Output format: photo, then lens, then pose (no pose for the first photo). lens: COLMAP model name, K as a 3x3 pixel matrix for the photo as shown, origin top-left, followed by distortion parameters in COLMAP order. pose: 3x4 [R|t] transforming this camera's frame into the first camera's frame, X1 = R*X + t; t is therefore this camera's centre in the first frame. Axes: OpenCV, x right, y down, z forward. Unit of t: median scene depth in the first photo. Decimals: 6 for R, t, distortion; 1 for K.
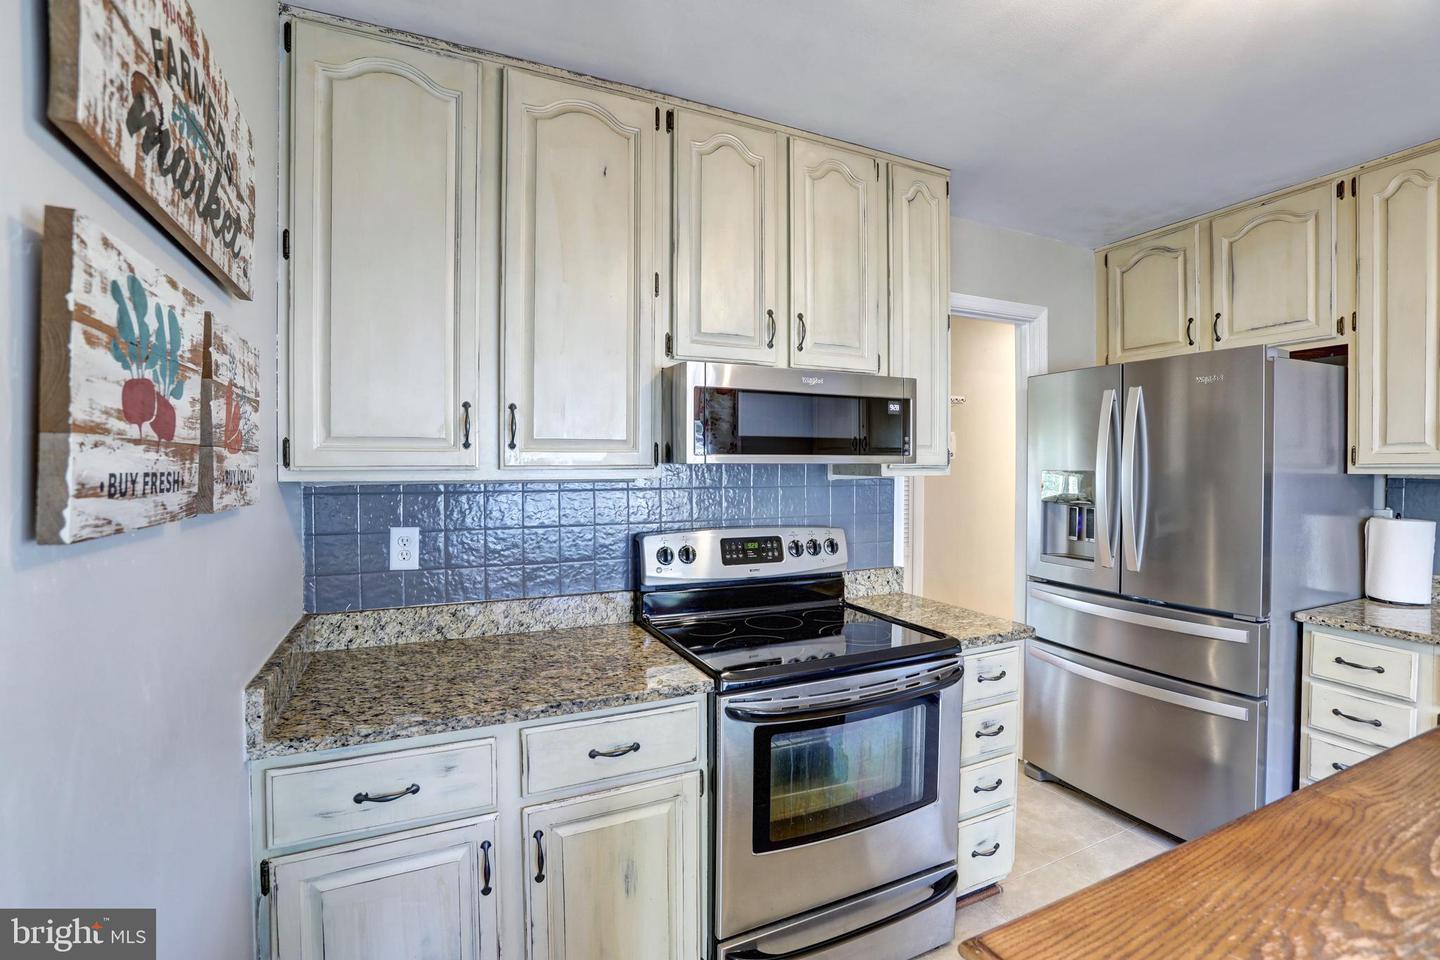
lens RADIAL K [[655.0, 0, 721.0], [0, 655.0, 474.9], [0, 0, 1]] dist [-0.075383, 0.031682]
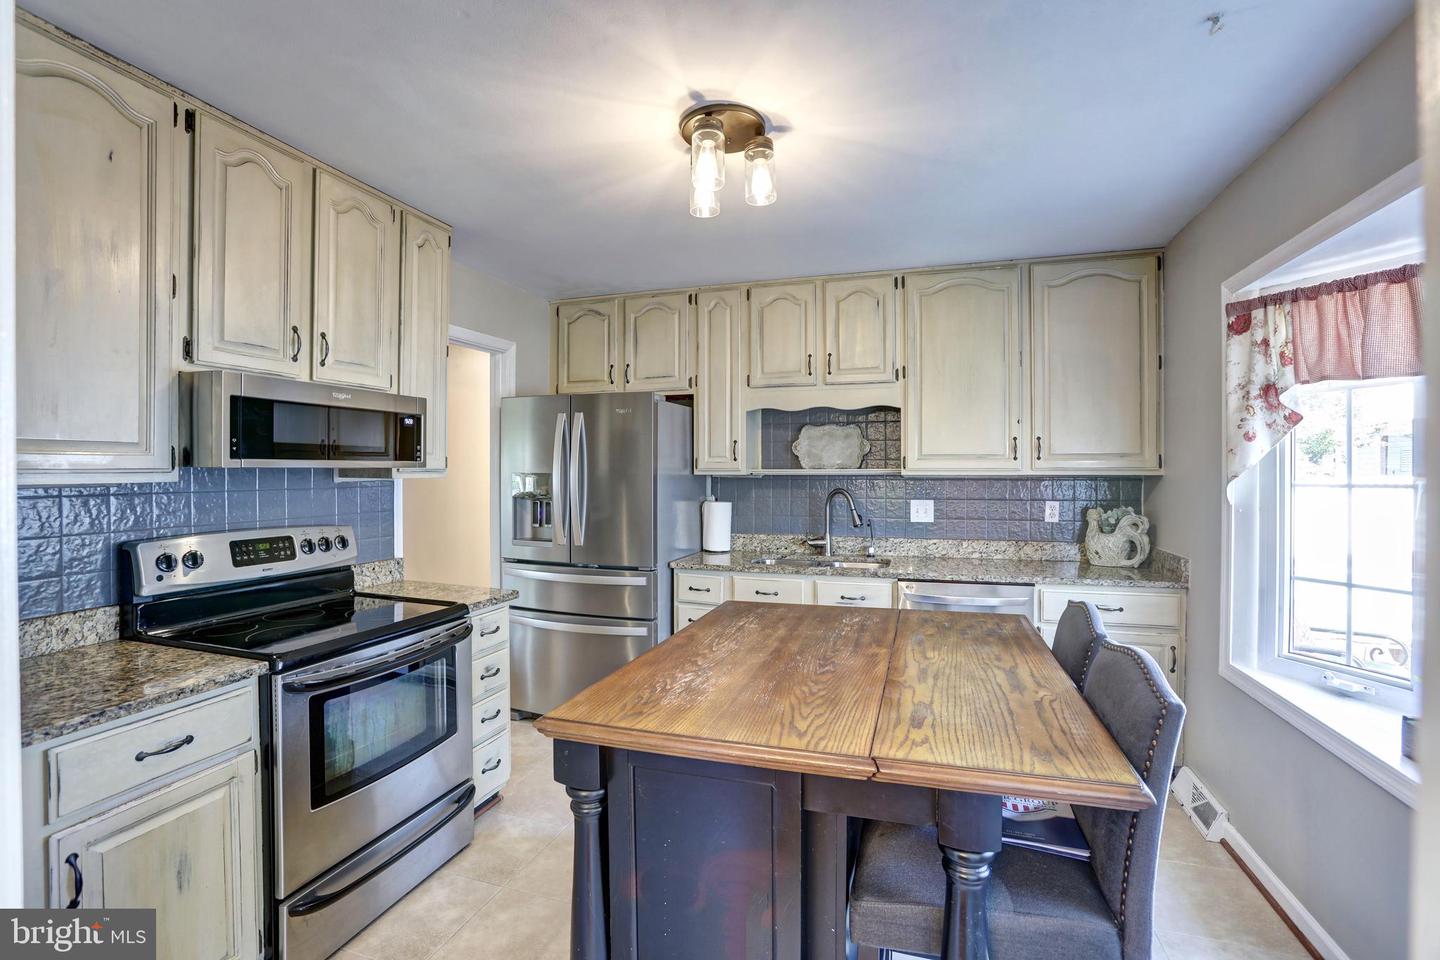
lens RADIAL K [[655.0, 0, 721.0], [0, 655.0, 474.9], [0, 0, 1]] dist [-0.075383, 0.031682]
pose [[0.685589, -0.004202, 0.727977, -0.197771], [0.006996, 0.999975, -0.000817, 0.000907], [-0.727955, 0.005653, 0.685601, -0.227338]]
